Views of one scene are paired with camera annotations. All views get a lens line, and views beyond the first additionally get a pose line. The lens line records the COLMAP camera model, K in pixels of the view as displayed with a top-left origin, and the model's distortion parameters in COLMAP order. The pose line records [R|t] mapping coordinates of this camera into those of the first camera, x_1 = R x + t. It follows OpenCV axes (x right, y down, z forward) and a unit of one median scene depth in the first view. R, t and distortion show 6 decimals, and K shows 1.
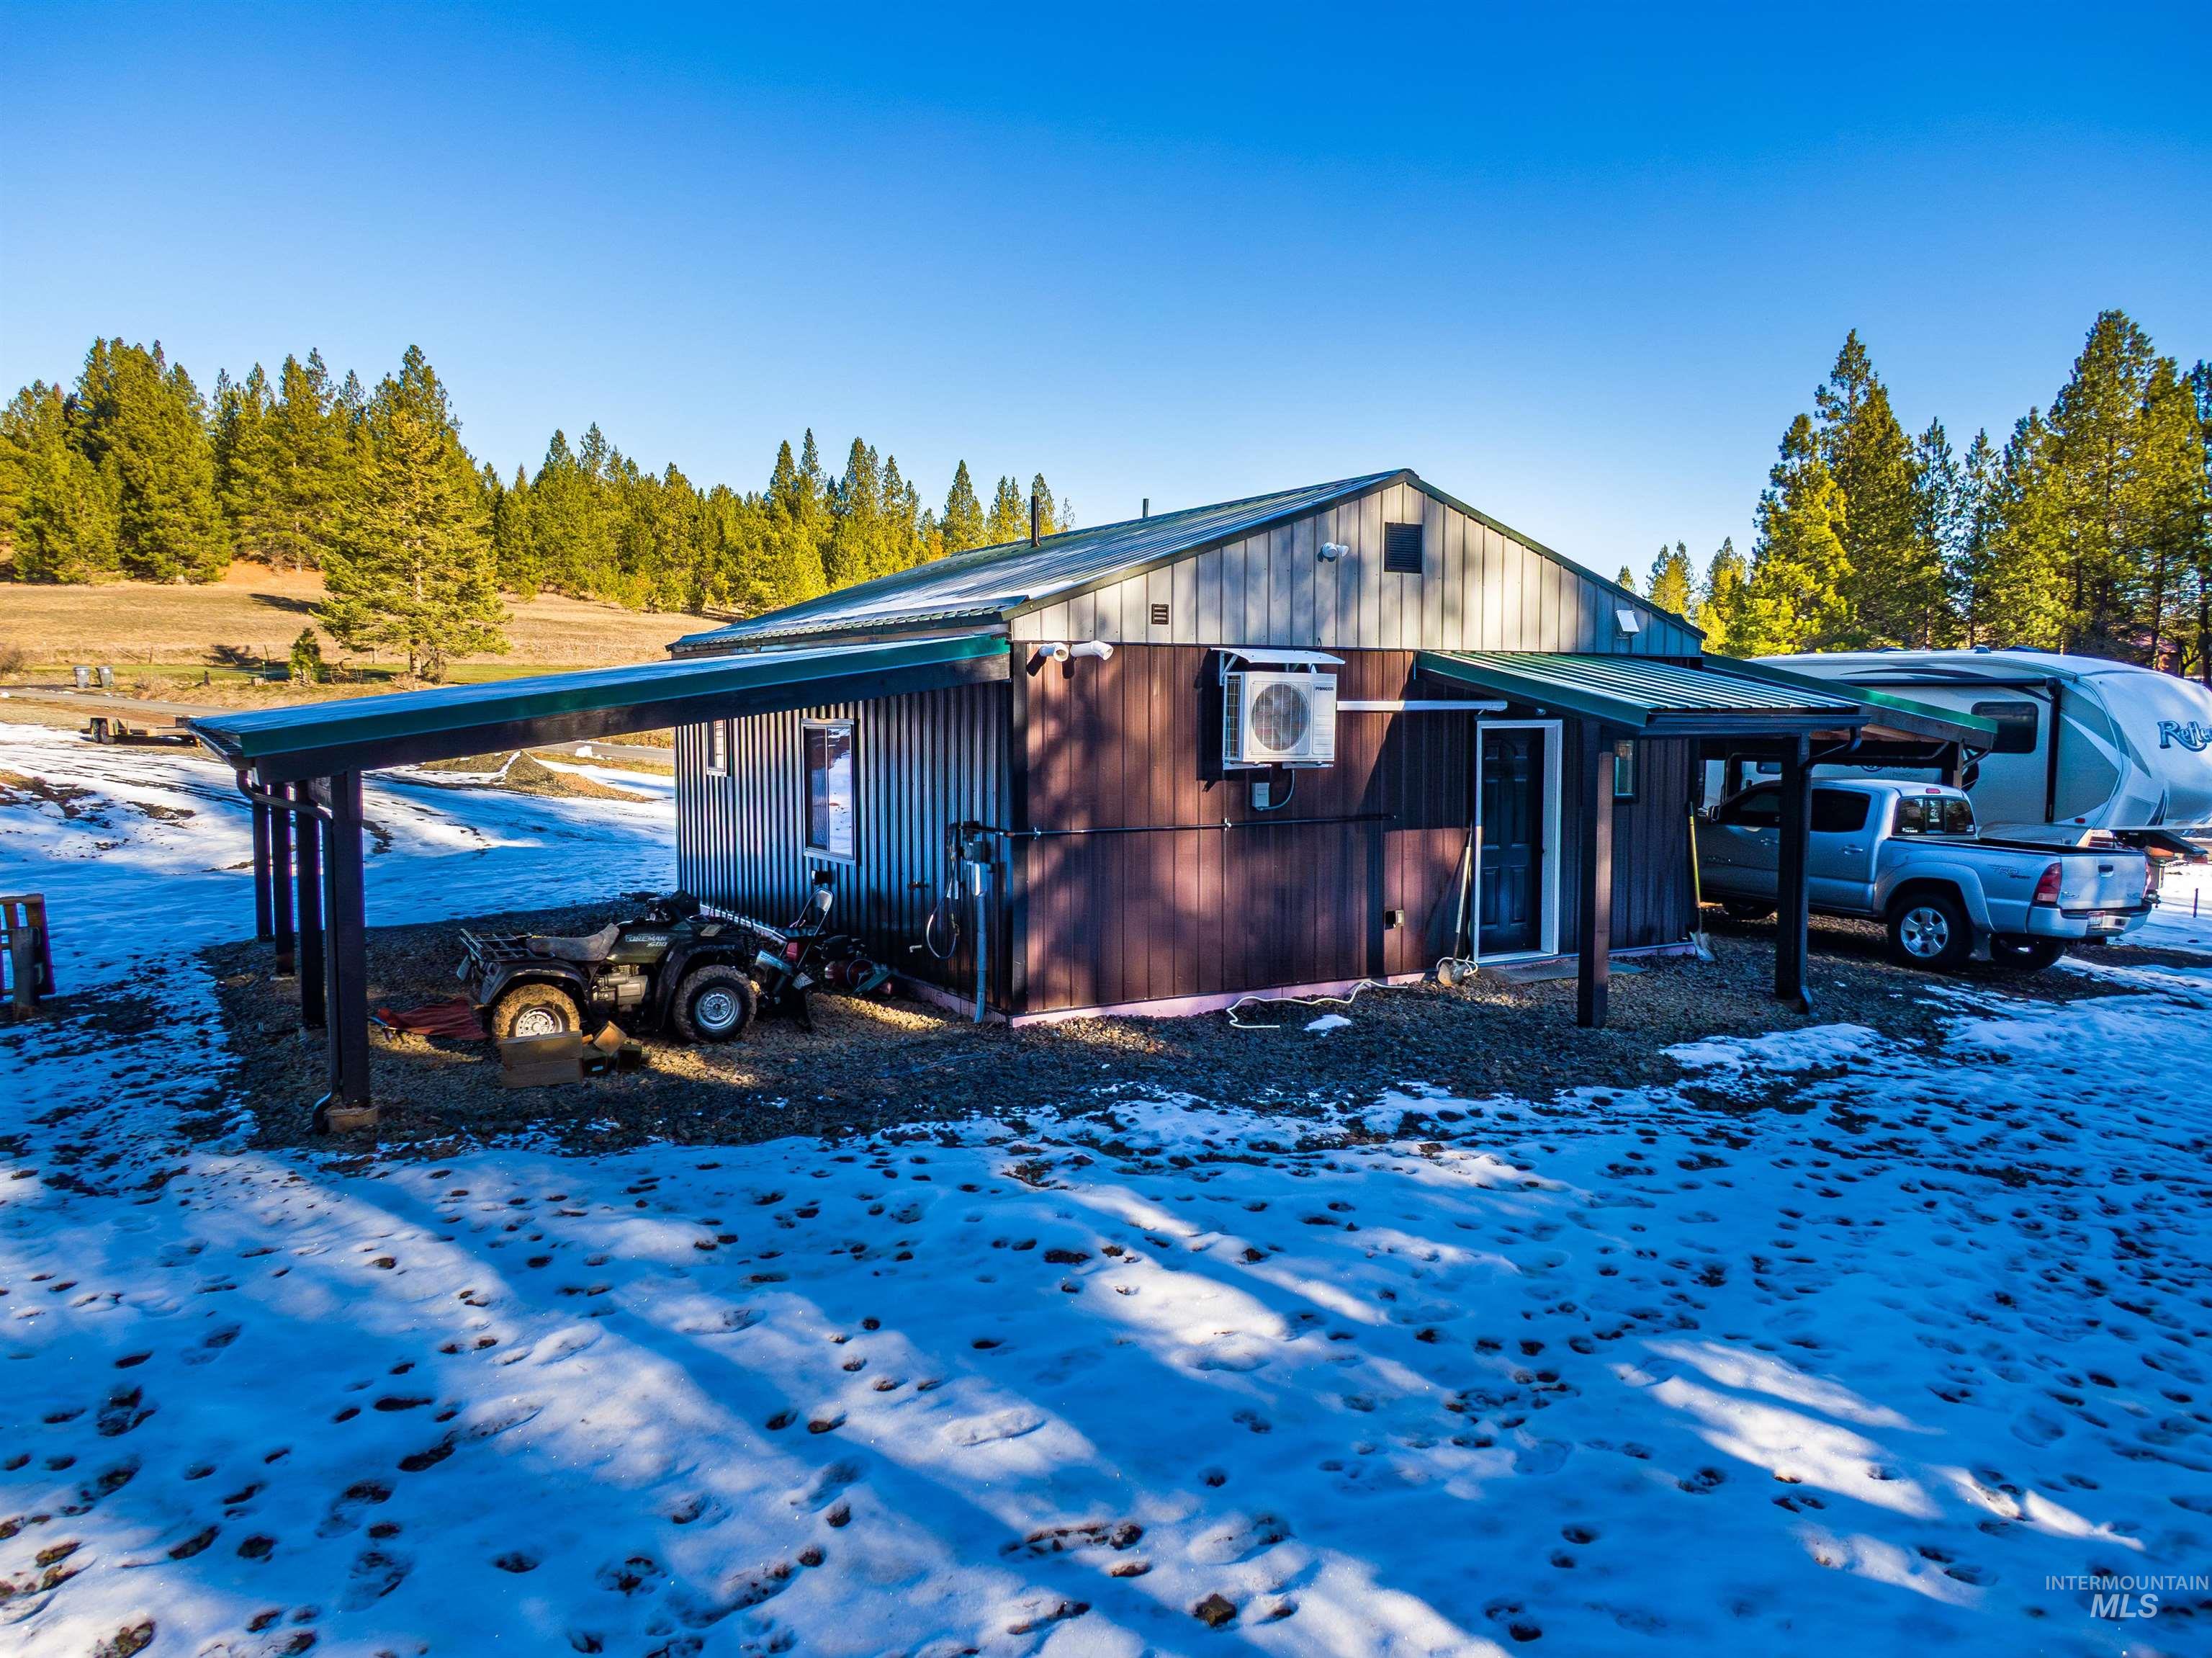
lens RADIAL K [[1581.9, 0, 1109.7], [0, 1581.9, 823.2], [0, 0, 1]] dist [0.102042, -0.136686]
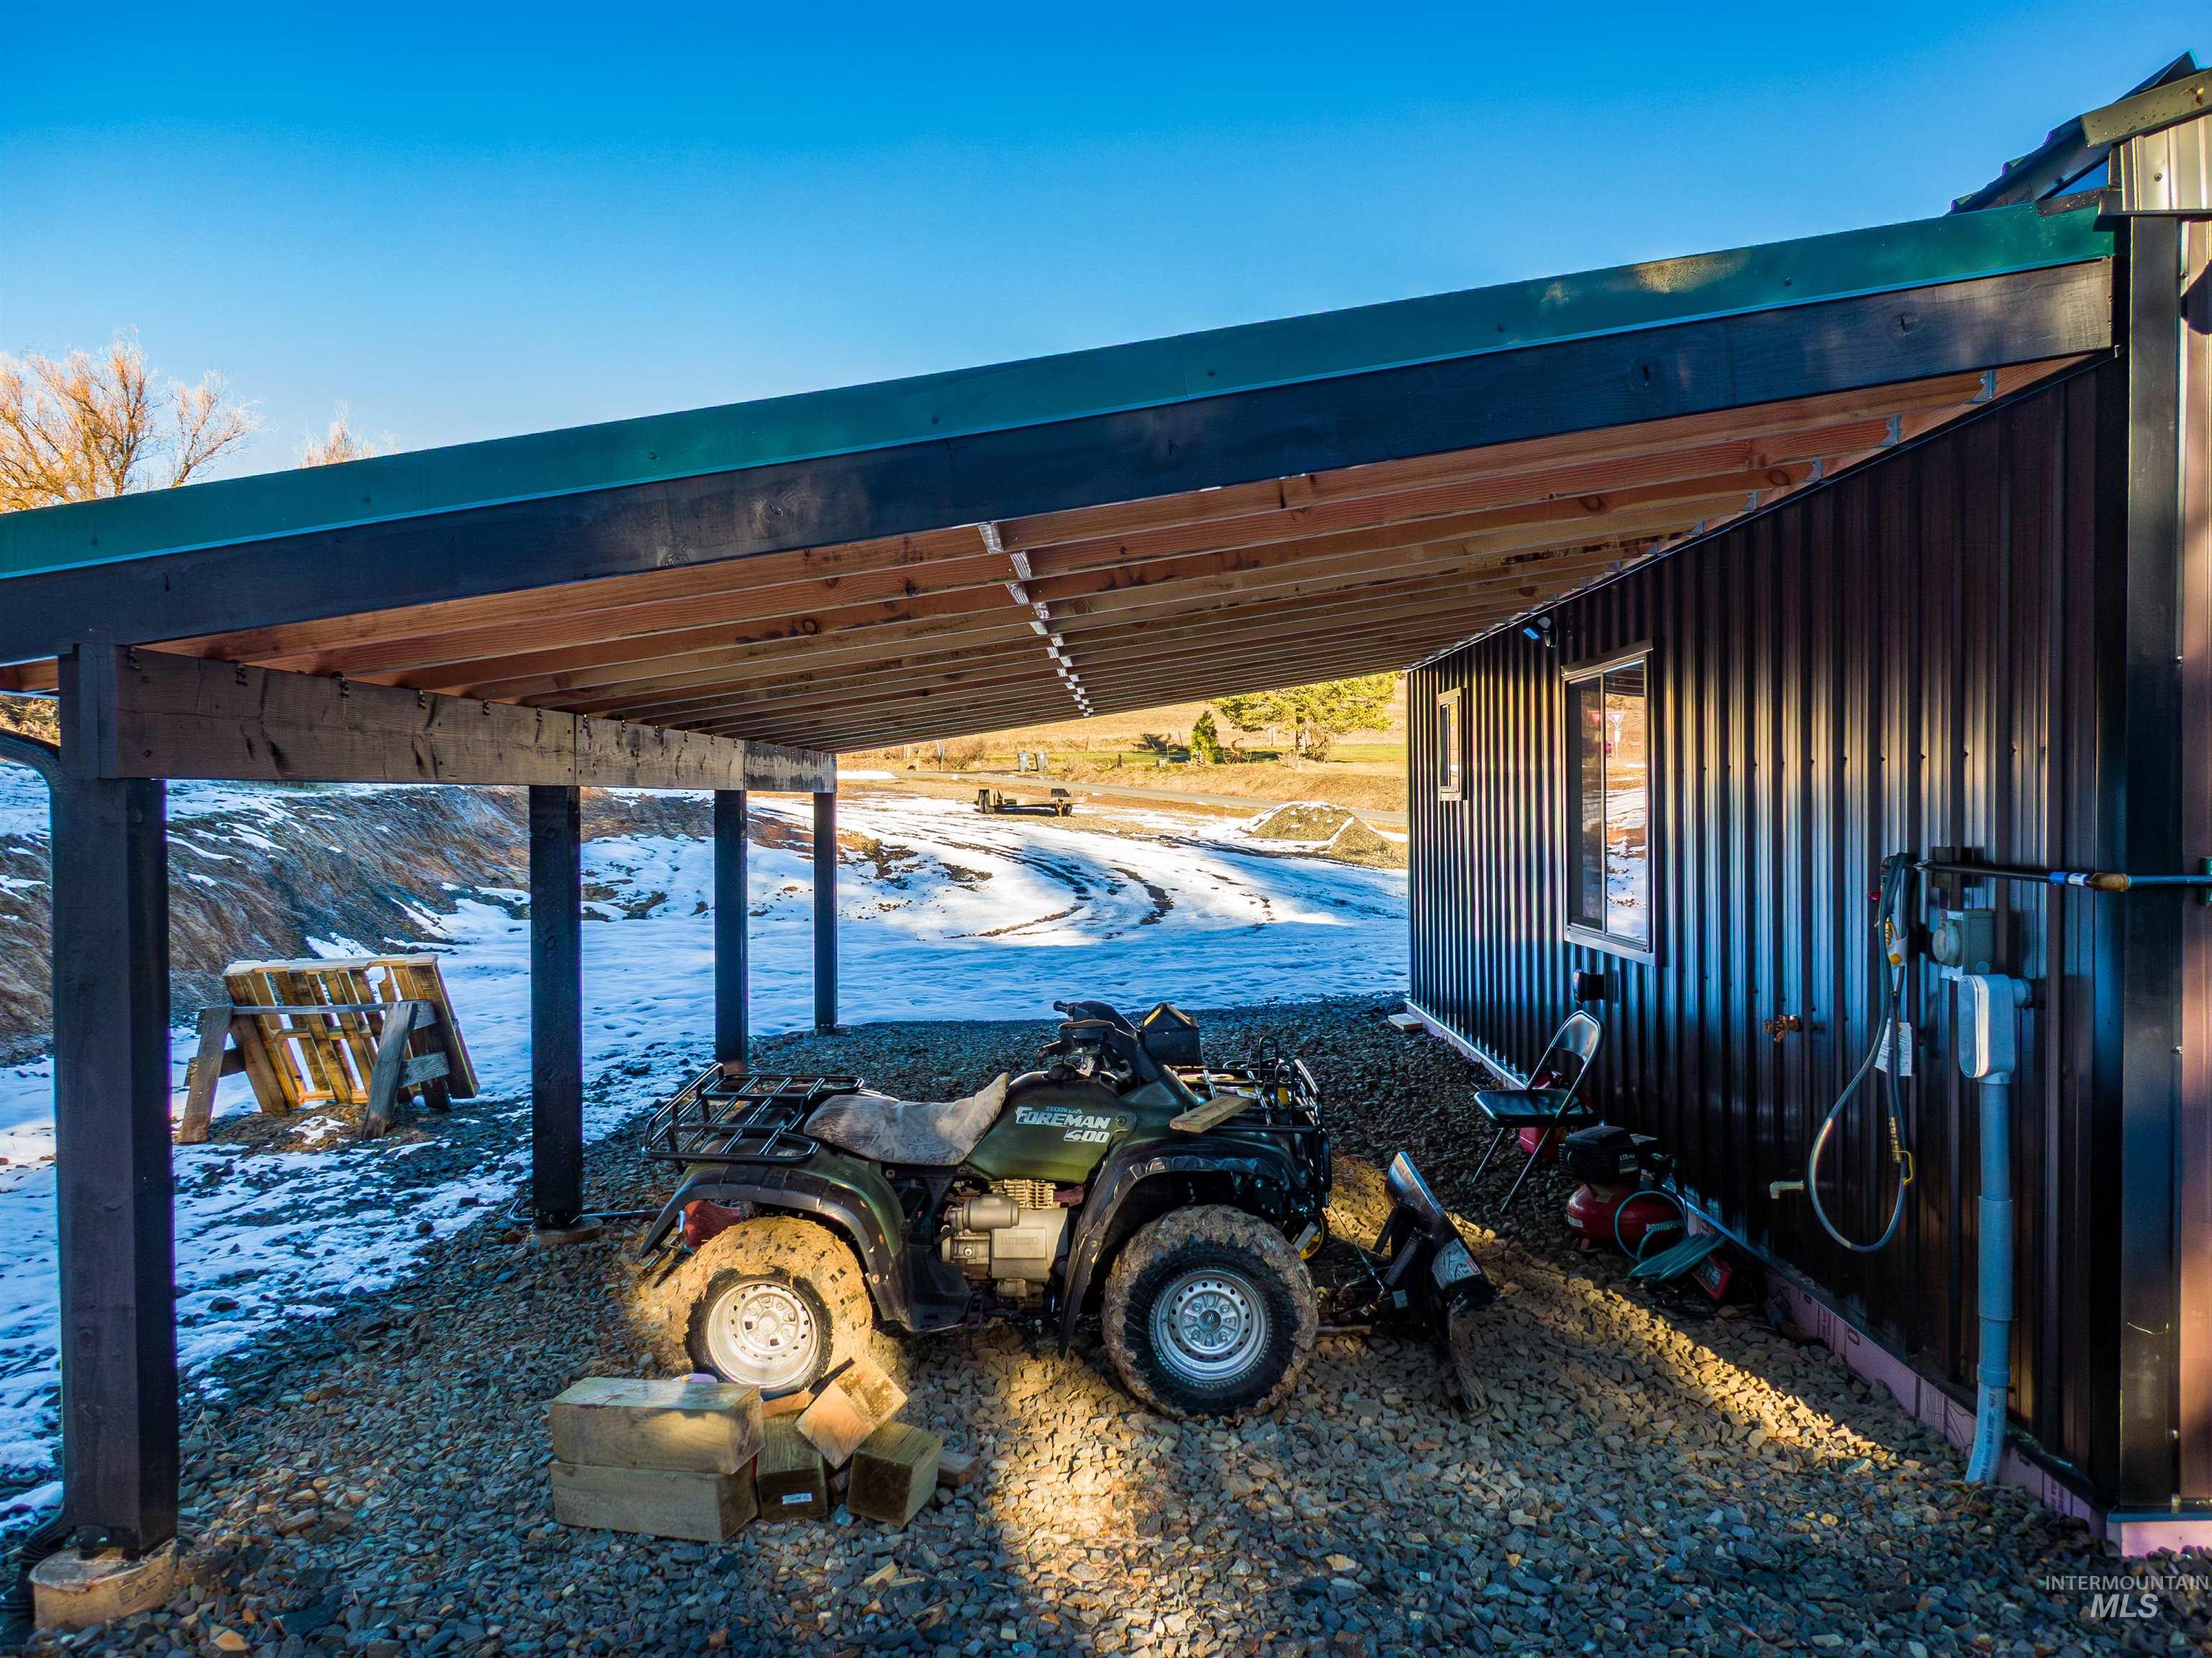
lens RADIAL K [[1581.9, 0, 1109.7], [0, 1581.9, 823.2], [0, 0, 1]] dist [0.102042, -0.136686]
pose [[0.848377, -0.003637, -0.529380, -0.055780], [-0.026036, 0.998480, -0.048584, 0.013692], [0.528752, 0.055000, 0.846992, 0.579899]]
